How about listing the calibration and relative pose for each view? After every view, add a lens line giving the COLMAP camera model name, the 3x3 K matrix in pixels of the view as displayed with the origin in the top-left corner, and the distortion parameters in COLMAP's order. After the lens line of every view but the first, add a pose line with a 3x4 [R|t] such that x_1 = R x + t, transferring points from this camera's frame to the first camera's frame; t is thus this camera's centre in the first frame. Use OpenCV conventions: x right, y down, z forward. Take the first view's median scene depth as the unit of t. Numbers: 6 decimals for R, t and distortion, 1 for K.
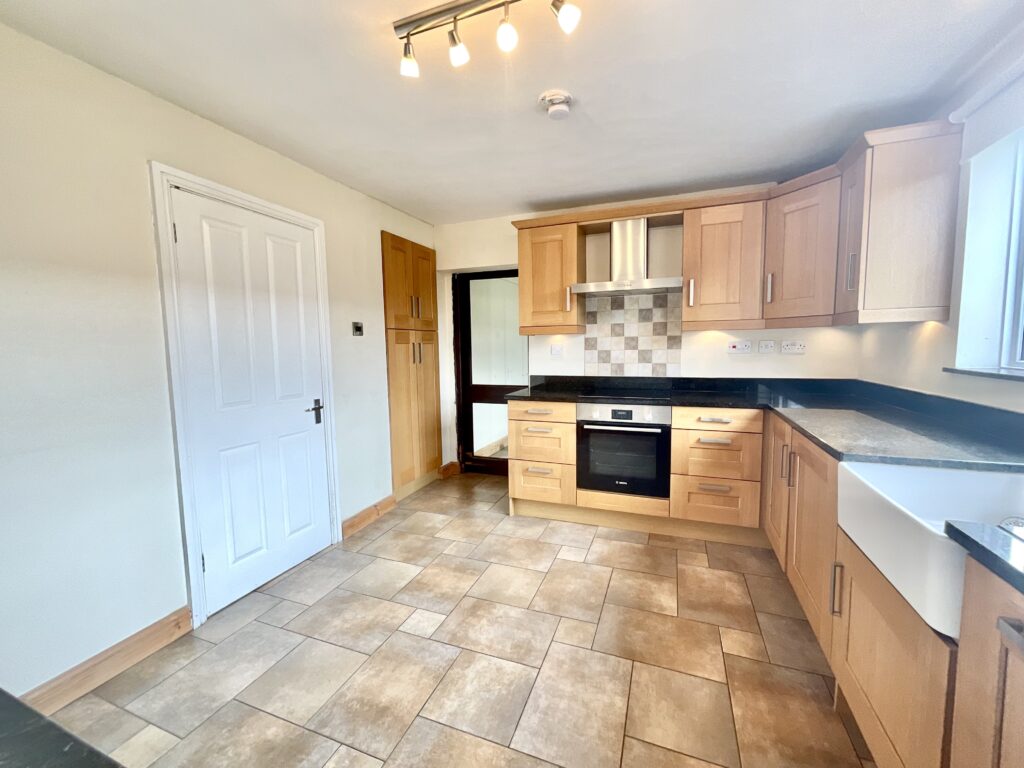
lens RADIAL K [[417.3, 0, 514.2], [0, 417.3, 382.3], [0, 0, 1]] dist [0.002814, 0.000218]
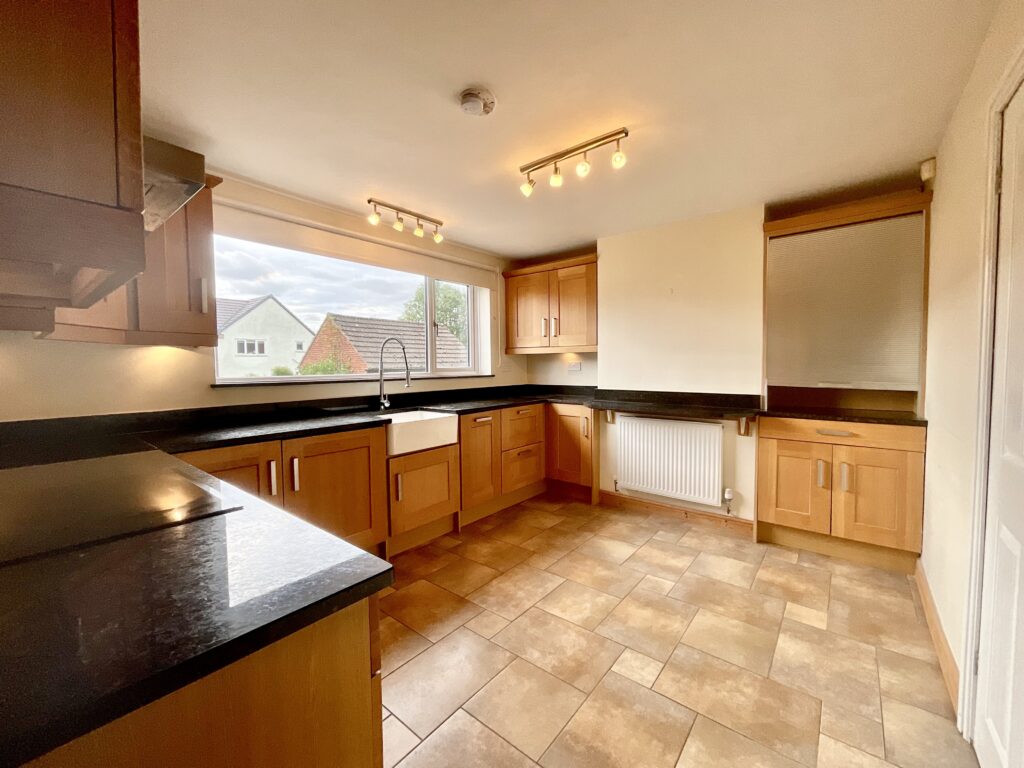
lens RADIAL K [[417.3, 0, 514.0], [0, 417.3, 385.7], [0, 0, 1]] dist [0.002814, 0.000218]
pose [[-0.951242, 0.010918, 0.308252, -0.267720], [0.050245, 0.991510, 0.119933, -0.143777], [-0.304325, 0.129574, -0.943714, 1.981758]]
